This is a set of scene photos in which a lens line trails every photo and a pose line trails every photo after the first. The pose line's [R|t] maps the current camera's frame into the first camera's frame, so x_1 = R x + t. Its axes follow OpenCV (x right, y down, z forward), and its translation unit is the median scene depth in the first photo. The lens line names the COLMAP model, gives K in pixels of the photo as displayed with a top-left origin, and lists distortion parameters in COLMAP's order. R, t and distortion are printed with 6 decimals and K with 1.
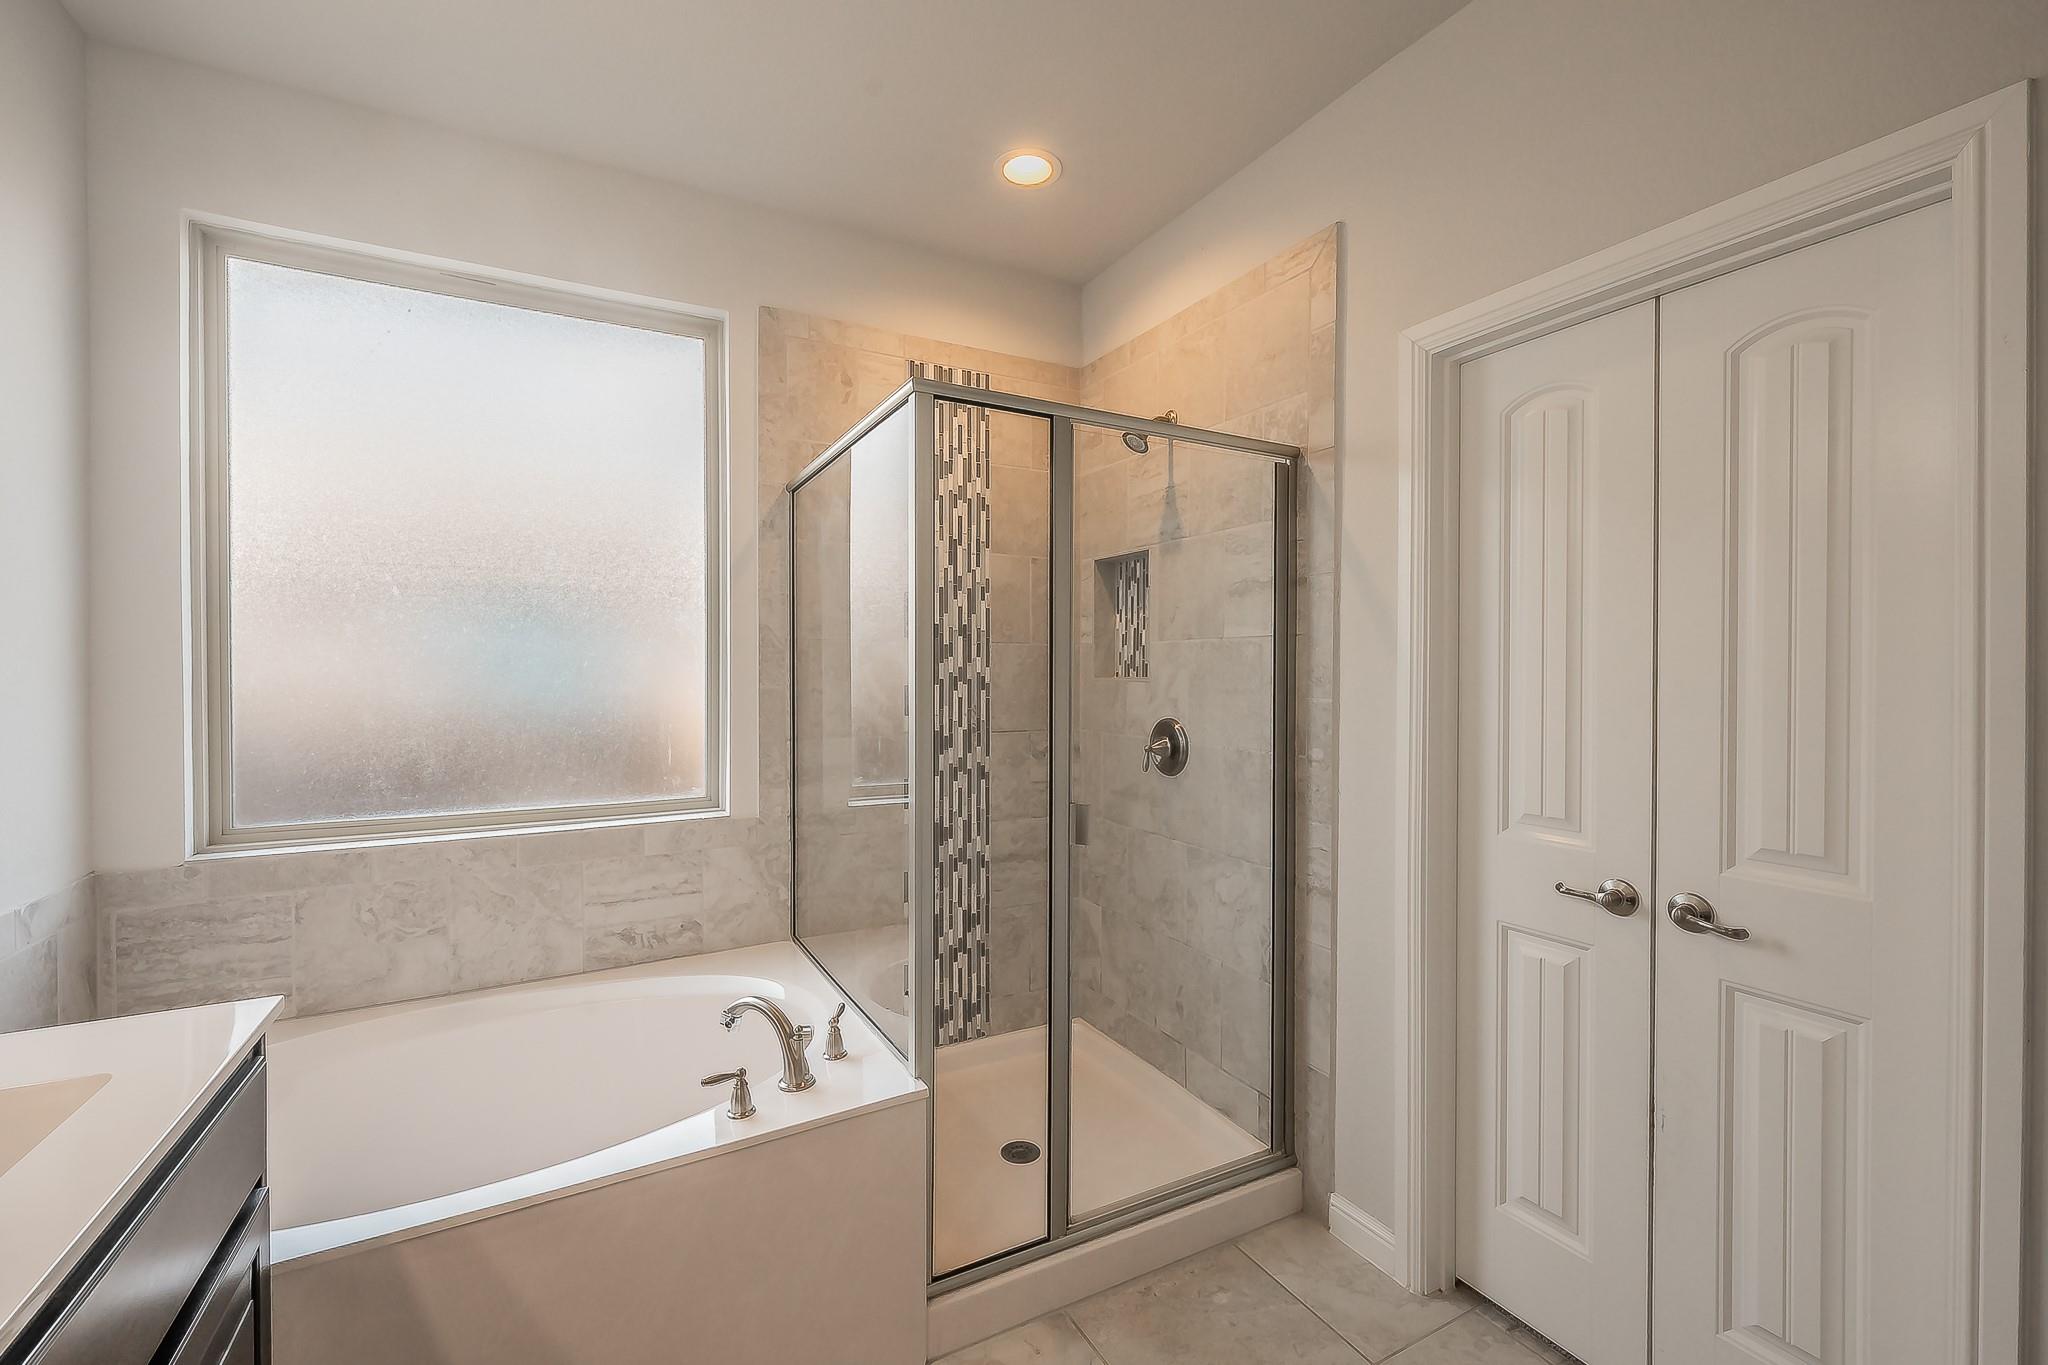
lens RADIAL K [[840.5, 0, 1020.9], [0, 840.5, 676.5], [0, 0, 1]] dist [-0.000961, -0.000410]
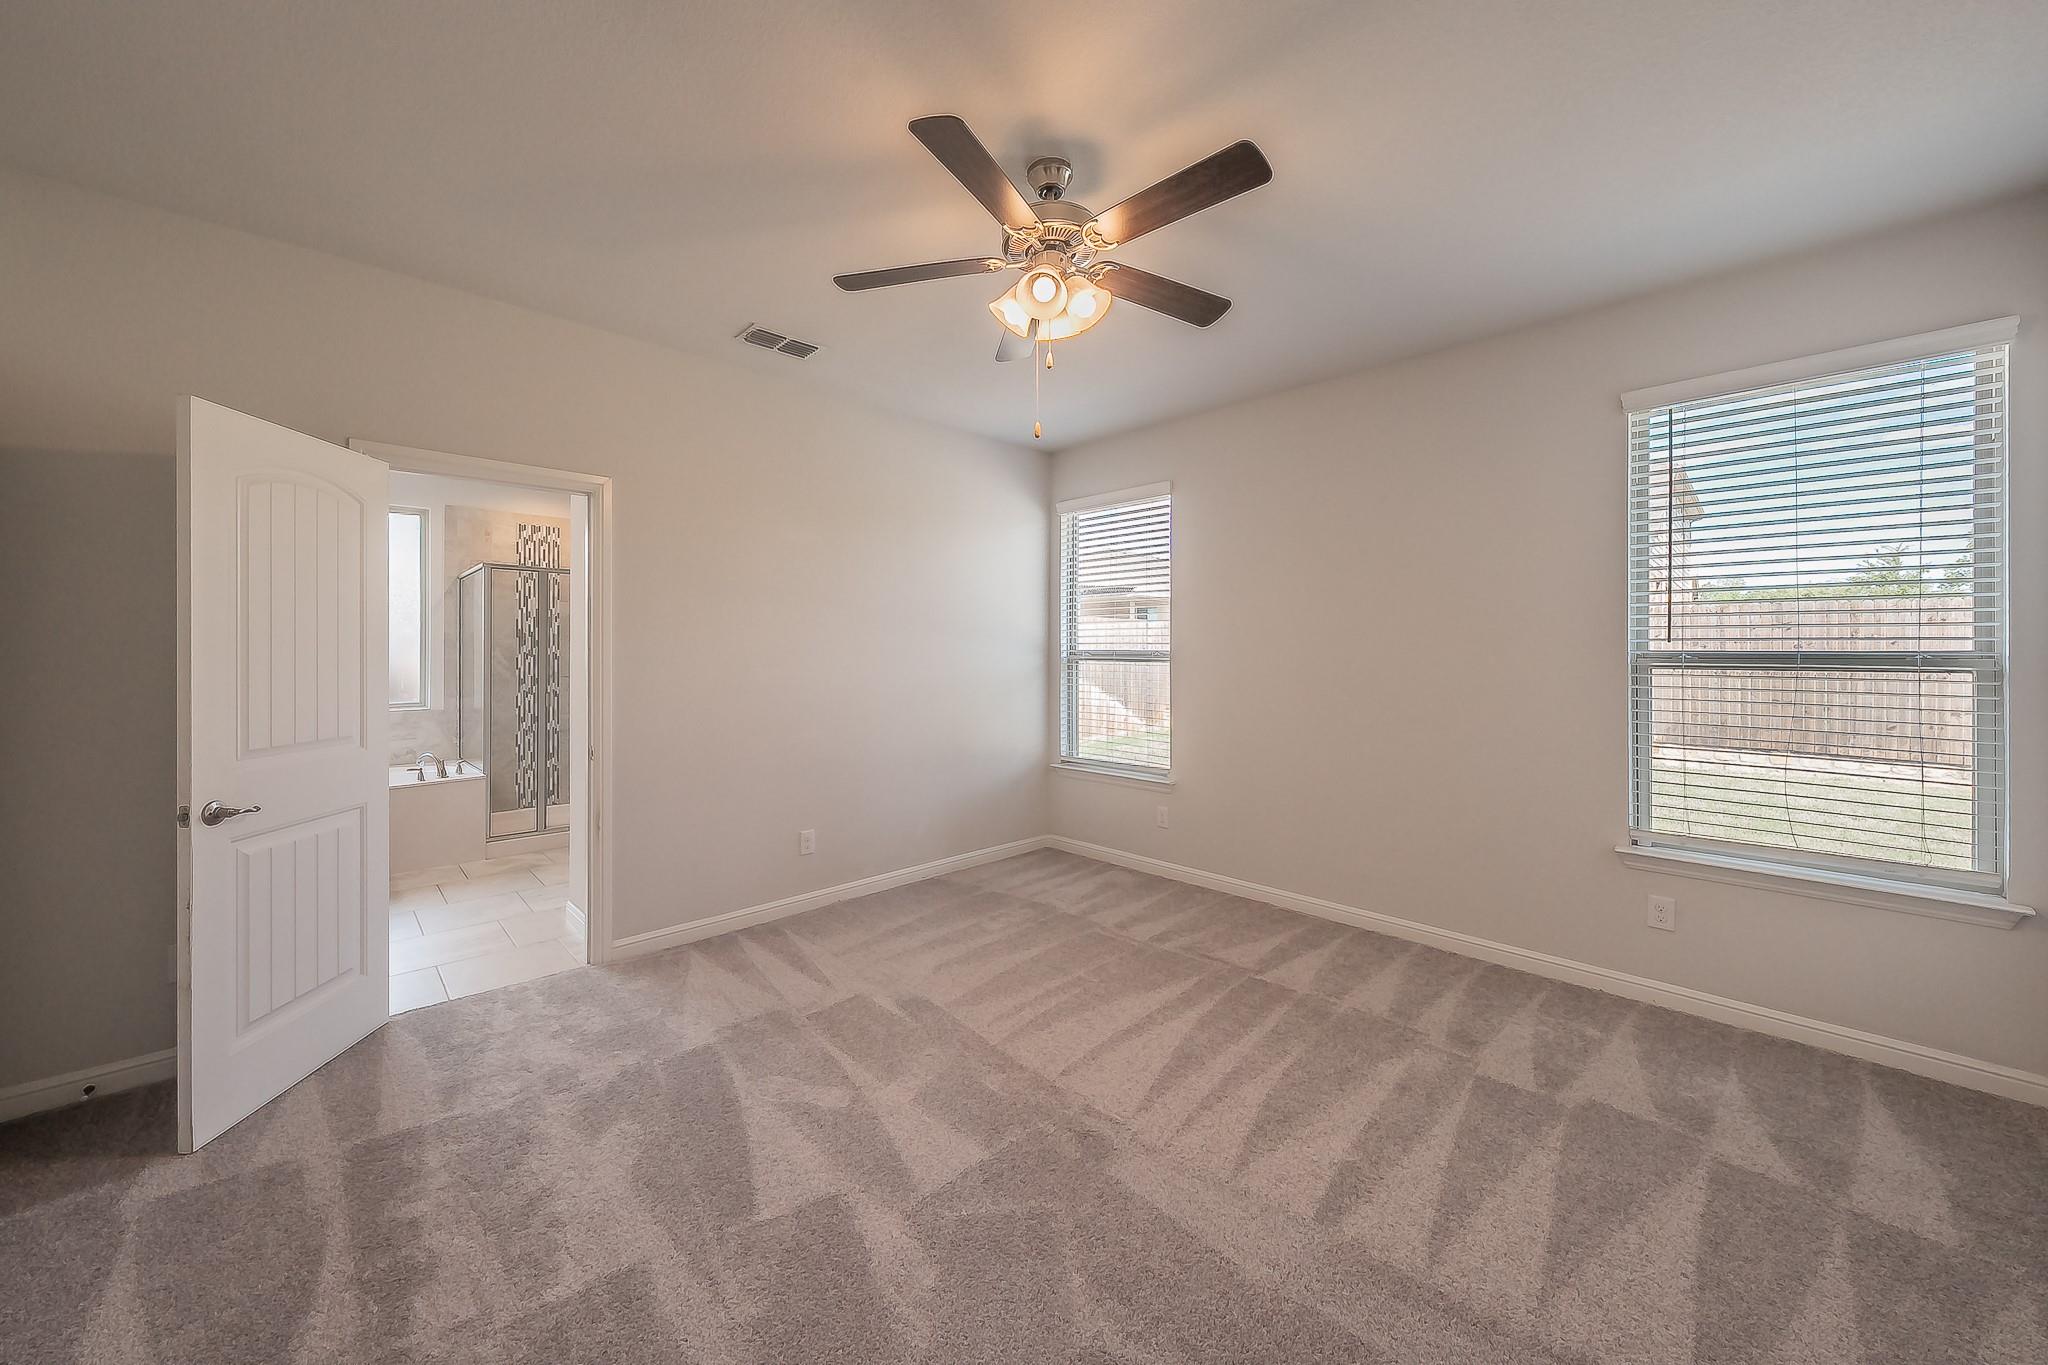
lens RADIAL K [[732.0, 0, 993.9], [0, 732.0, 648.6], [0, 0, 1]] dist [-0.001257, -0.000066]
pose [[0.966919, -0.002745, 0.255071, 0.717793], [0.006317, 0.999893, -0.013187, 0.025222], [-0.255007, 0.014362, 0.966832, -1.528011]]
